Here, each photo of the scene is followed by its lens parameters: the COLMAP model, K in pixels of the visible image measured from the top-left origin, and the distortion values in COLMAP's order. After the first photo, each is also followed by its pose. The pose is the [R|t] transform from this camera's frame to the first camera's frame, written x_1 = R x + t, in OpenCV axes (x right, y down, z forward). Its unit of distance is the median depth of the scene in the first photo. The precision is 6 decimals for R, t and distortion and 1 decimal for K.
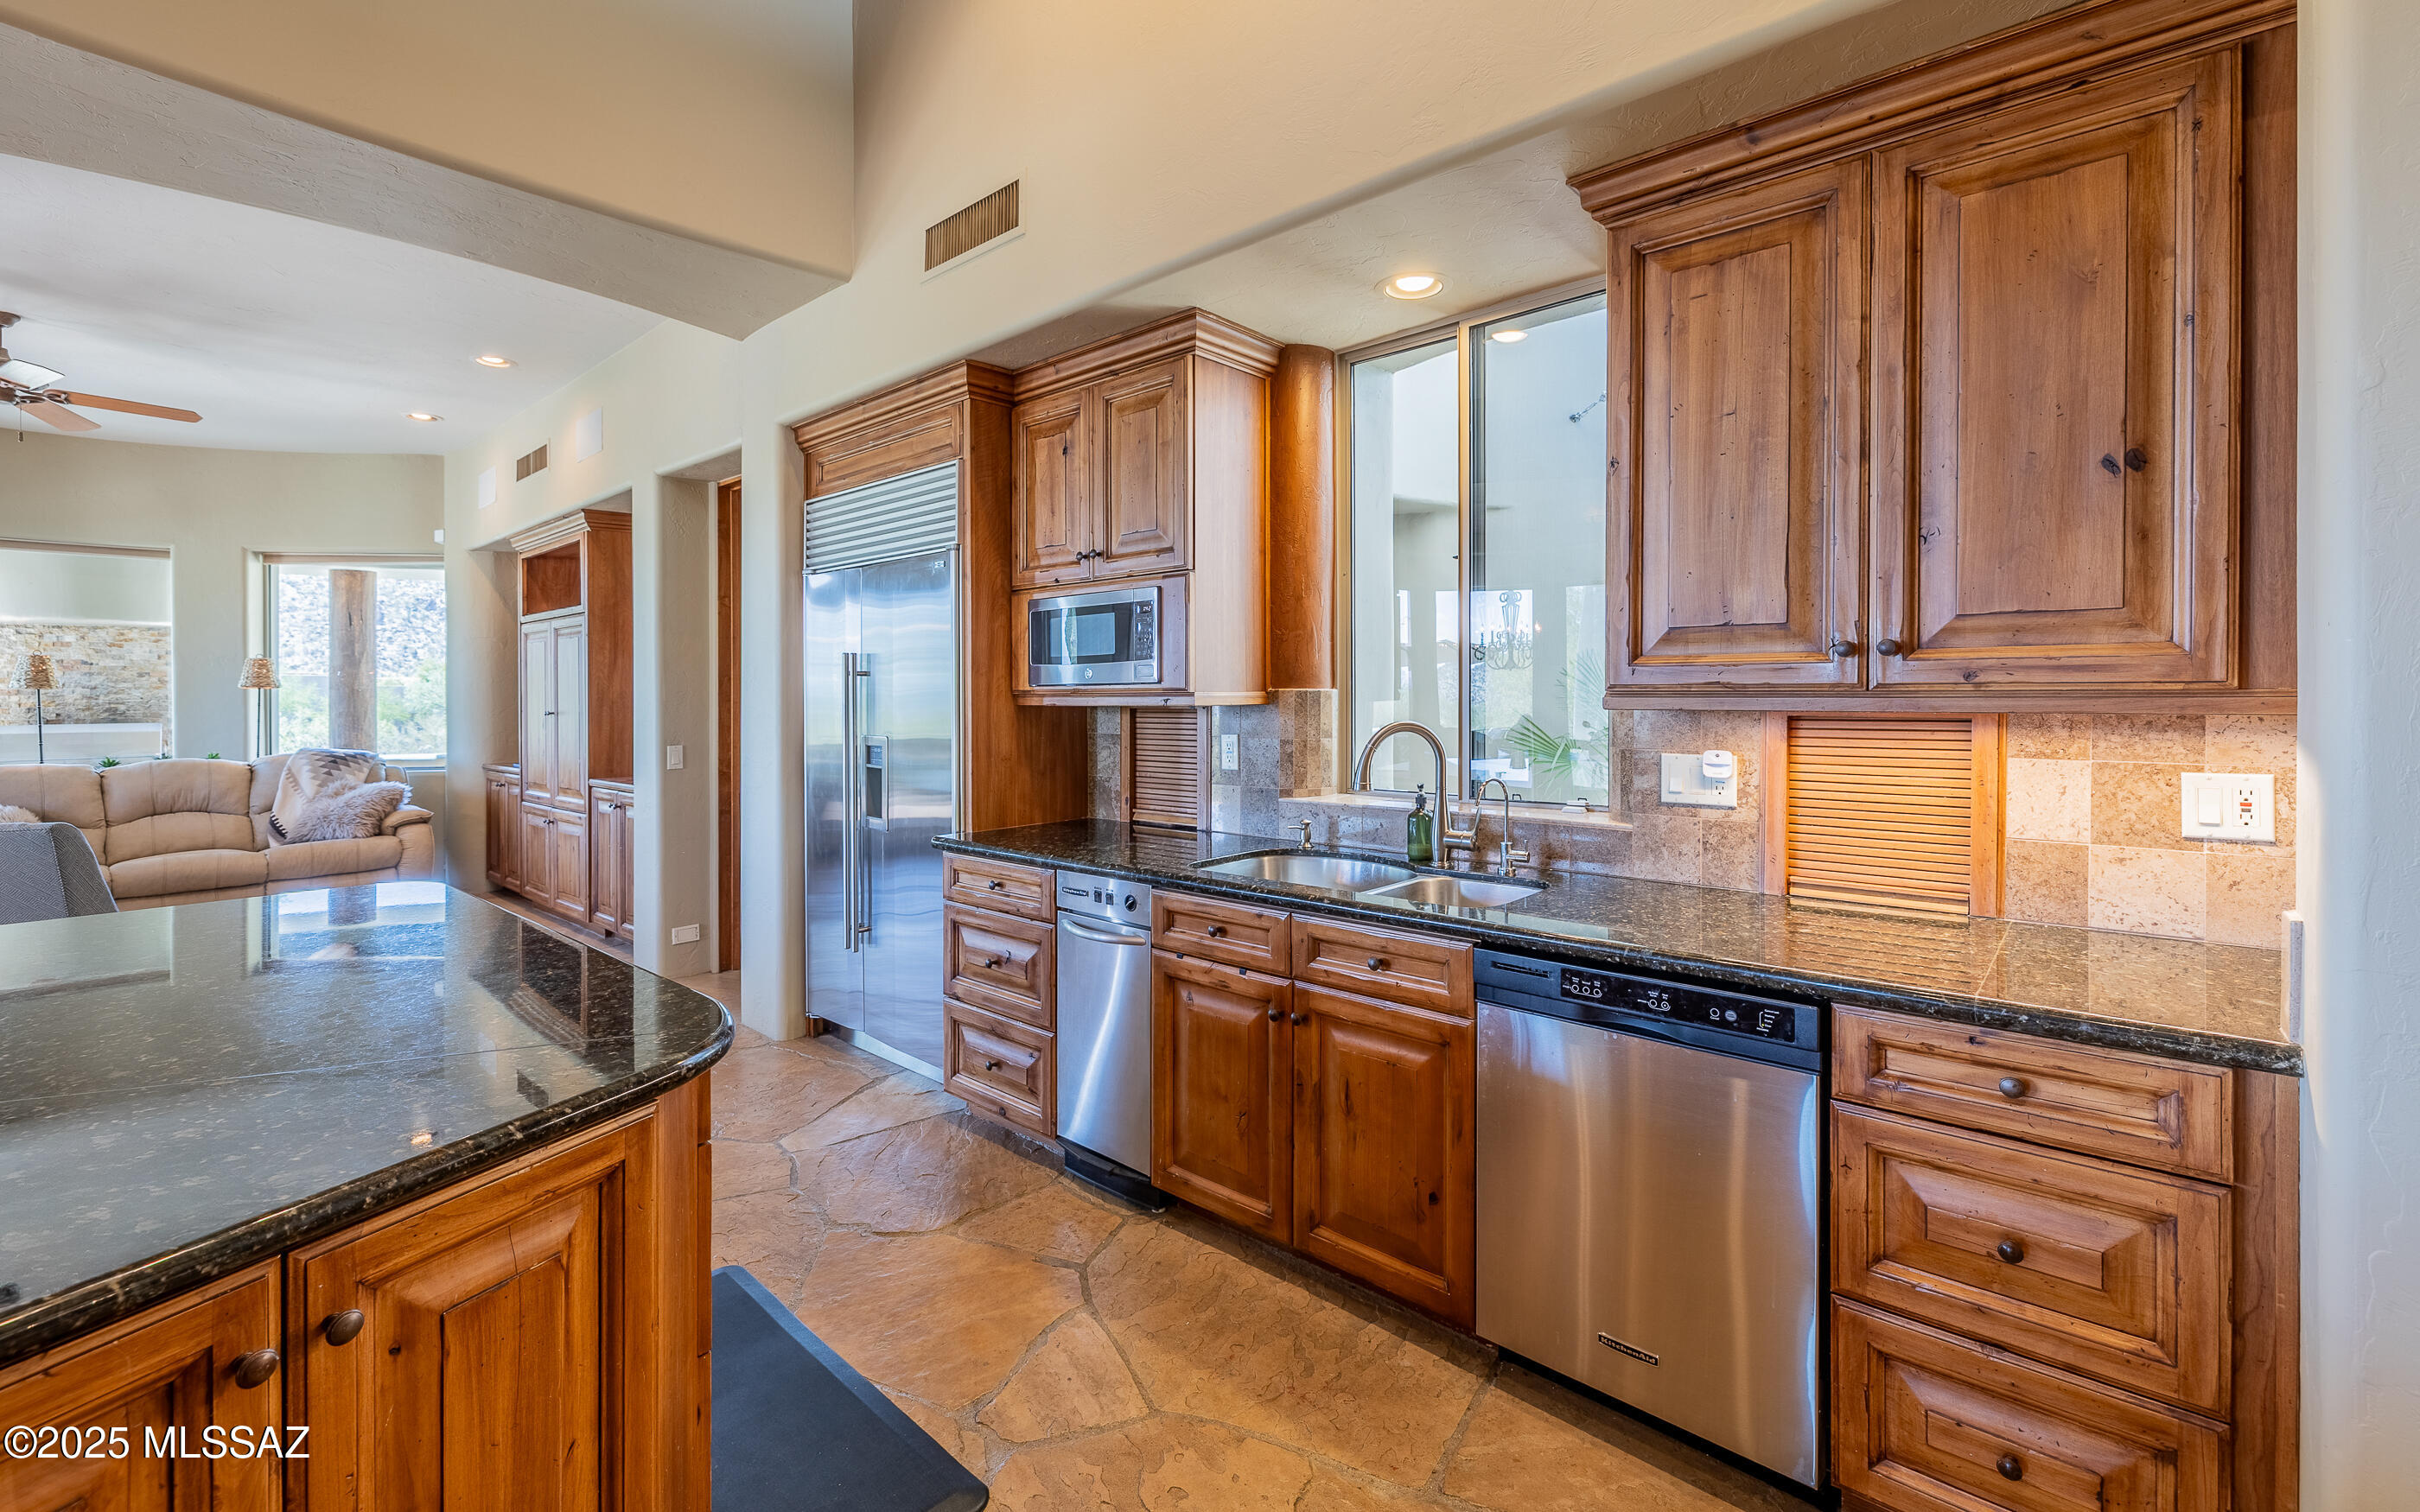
lens RADIAL K [[1031.1, 0, 1221.0], [0, 1031.1, 692.0], [0, 0, 1]] dist [0.000178, -0.000113]
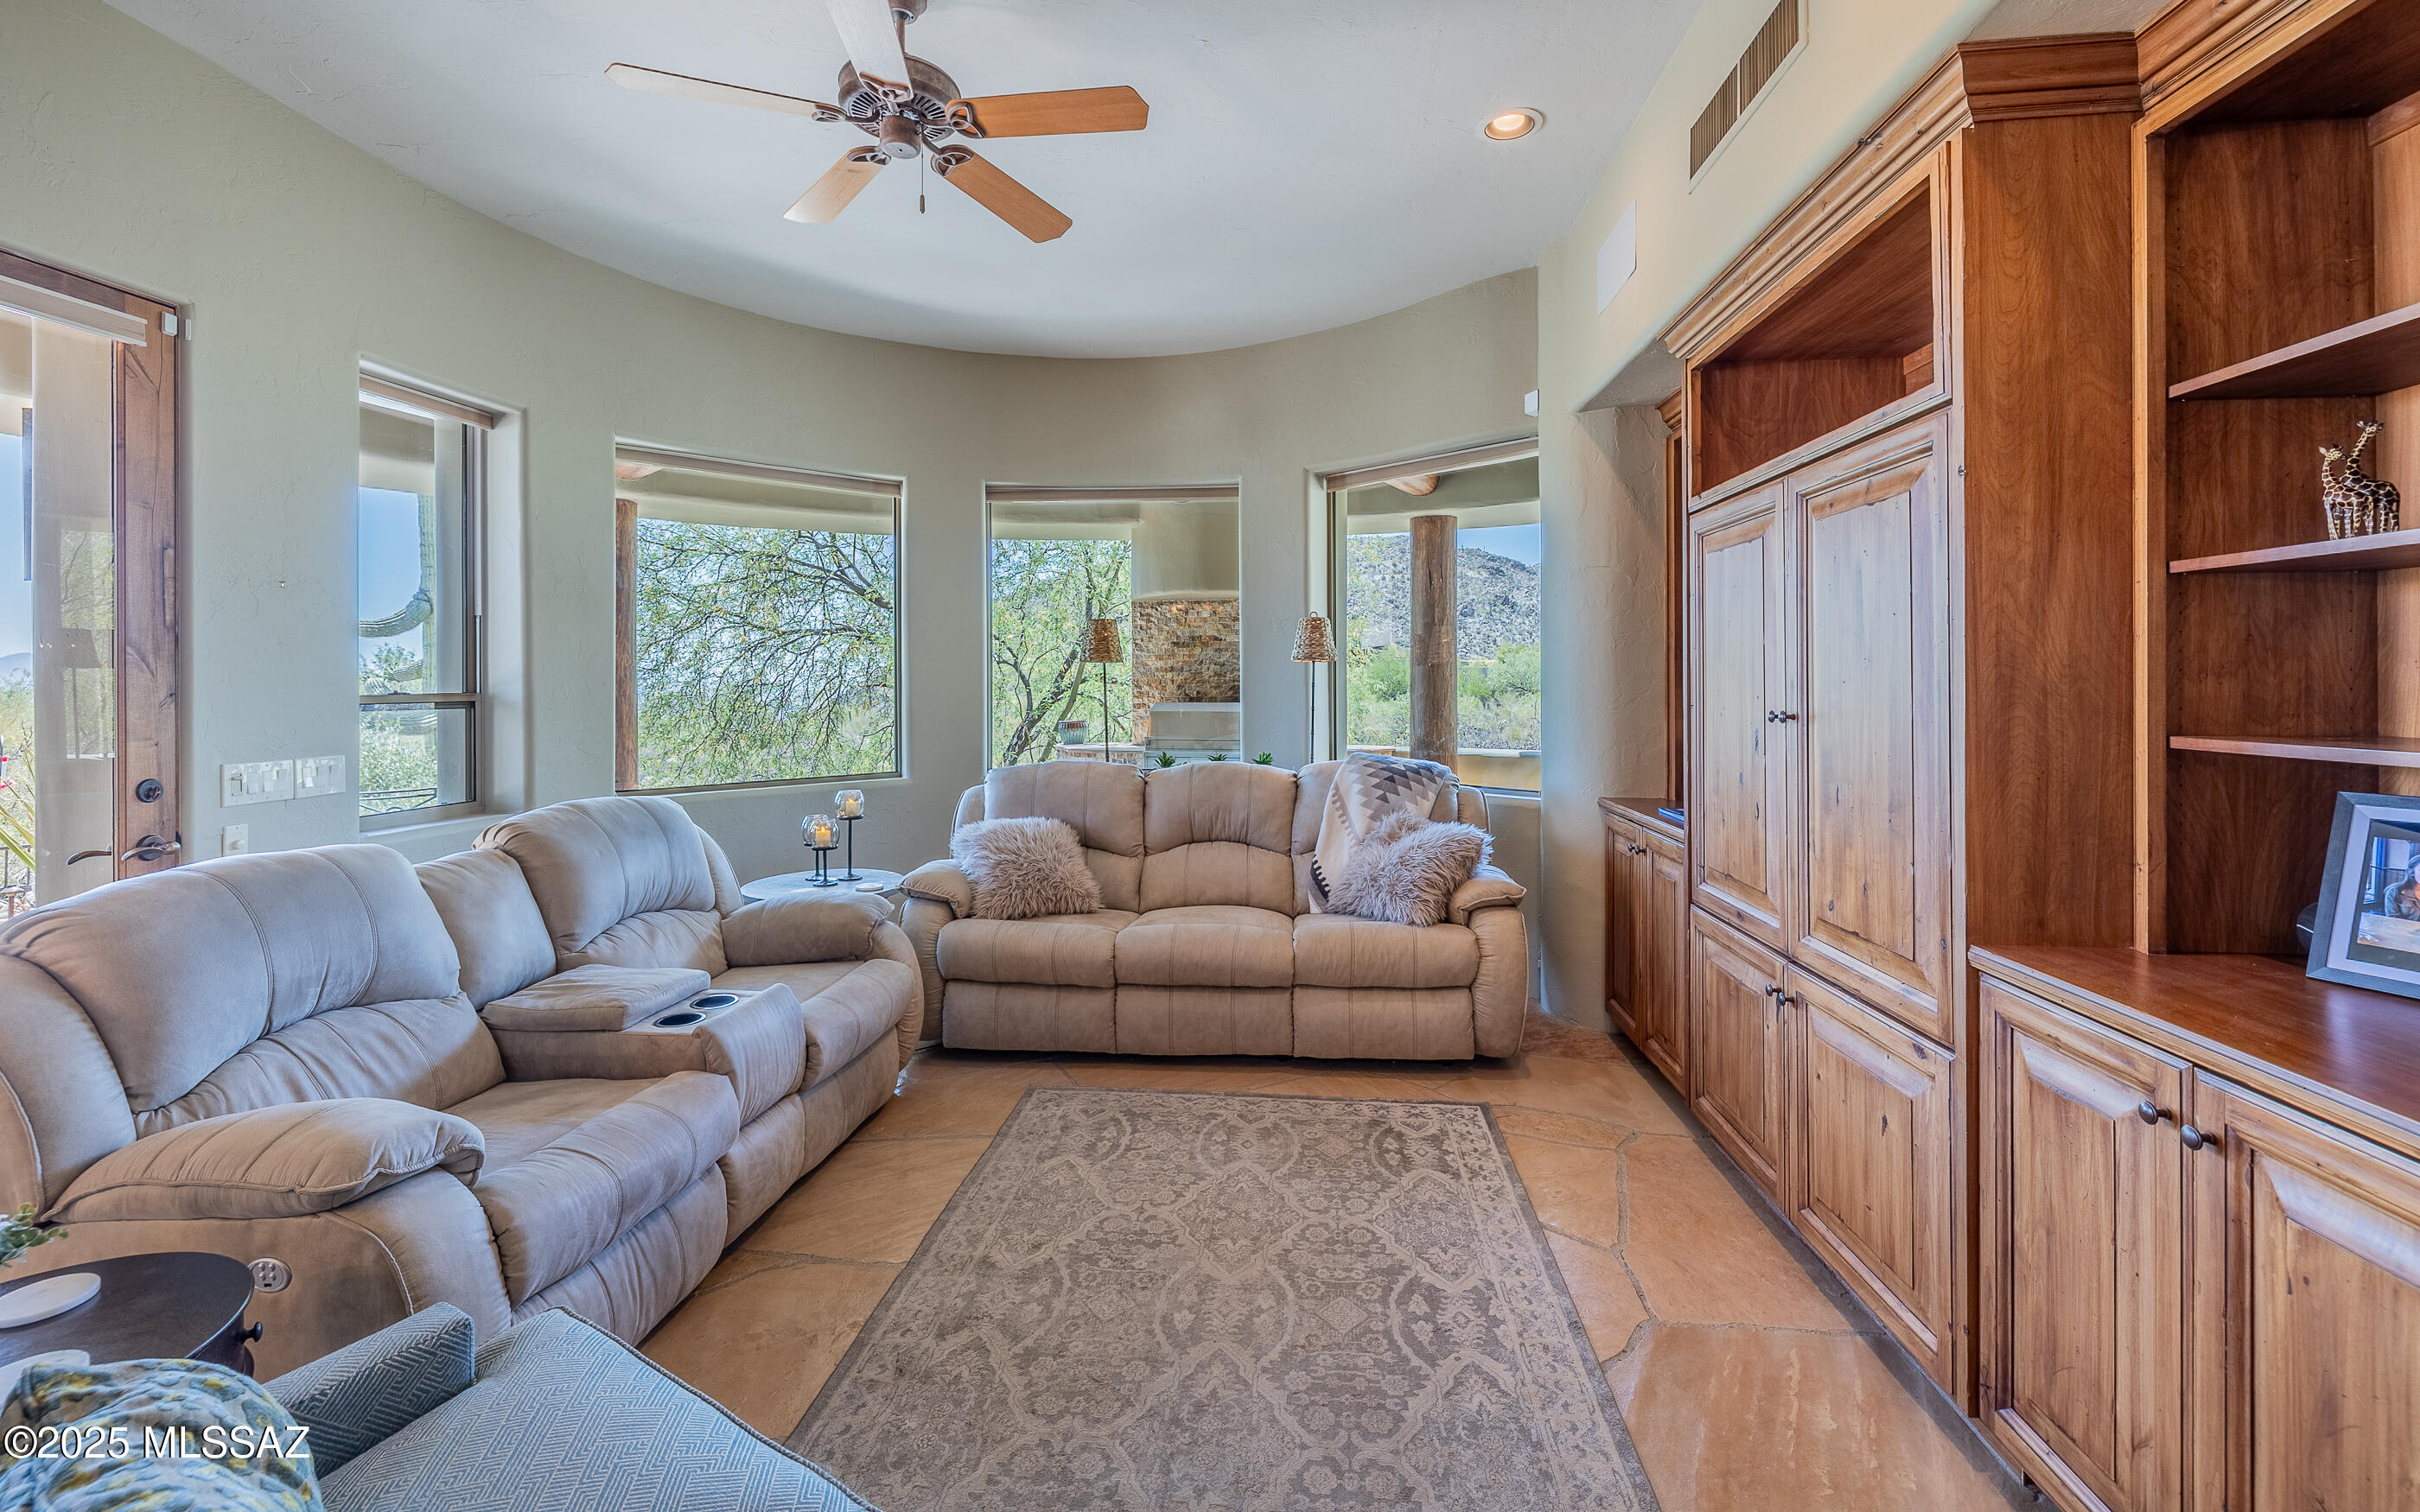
lens RADIAL K [[1021.9, 0, 1213.8], [0, 1021.9, 666.7], [0, 0, 1]] dist [-0.001094, 0.000115]
pose [[0.596786, -0.003232, -0.802394, -0.442594], [-0.001527, 0.999985, -0.005164, 0.003708], [0.802399, 0.004307, 0.596773, 0.562795]]
